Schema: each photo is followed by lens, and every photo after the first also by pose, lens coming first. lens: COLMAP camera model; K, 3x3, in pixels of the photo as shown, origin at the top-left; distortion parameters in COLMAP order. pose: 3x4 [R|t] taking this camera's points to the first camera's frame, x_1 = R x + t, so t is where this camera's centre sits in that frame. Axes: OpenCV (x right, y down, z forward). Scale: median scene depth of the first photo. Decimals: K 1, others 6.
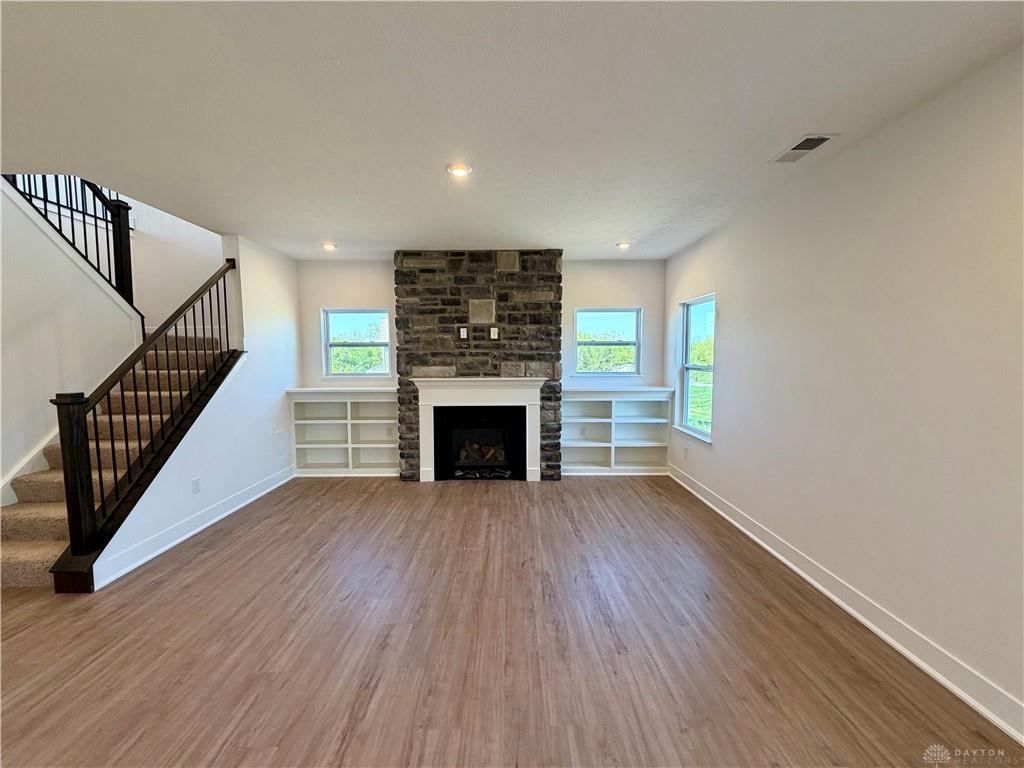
lens RADIAL K [[410.0, 0, 512.0], [0, 410.0, 384.0], [0, 0, 1]] dist [-0.003312, -0.000028]
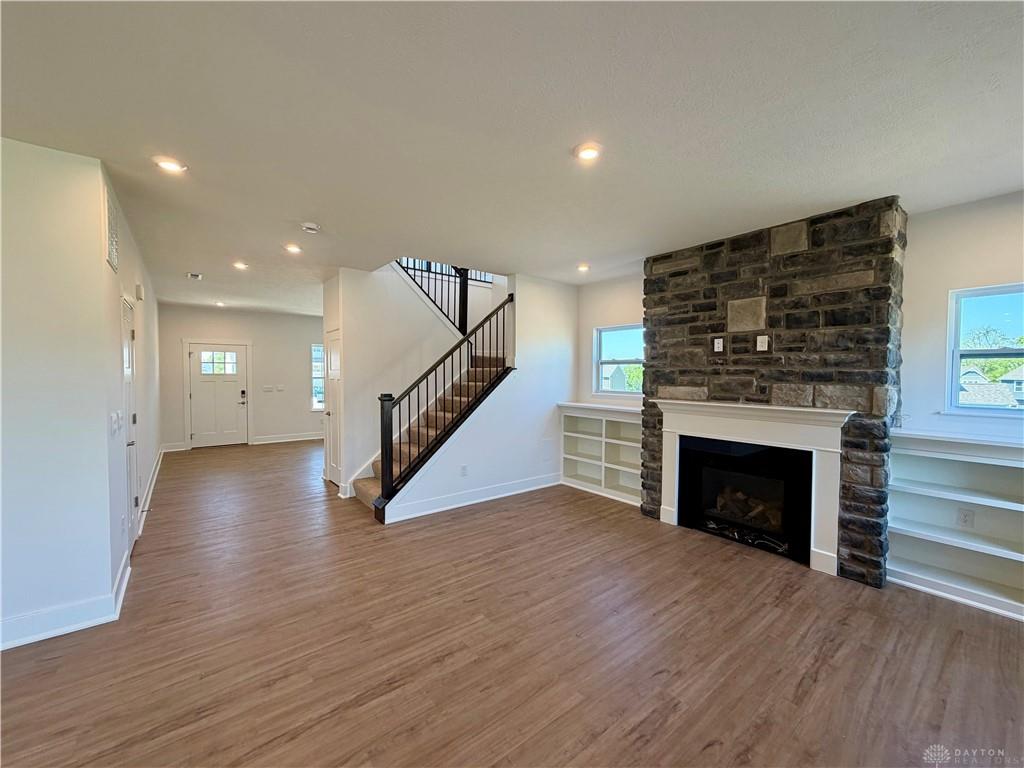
lens RADIAL K [[410.0, 0, 512.0], [0, 410.0, 384.0], [0, 0, 1]] dist [-0.003312, -0.000028]
pose [[0.612349, 0.028170, -0.790086, 0.256050], [-0.065215, 0.997759, -0.014970, -0.013281], [0.787893, 0.060692, 0.612814, 0.219892]]
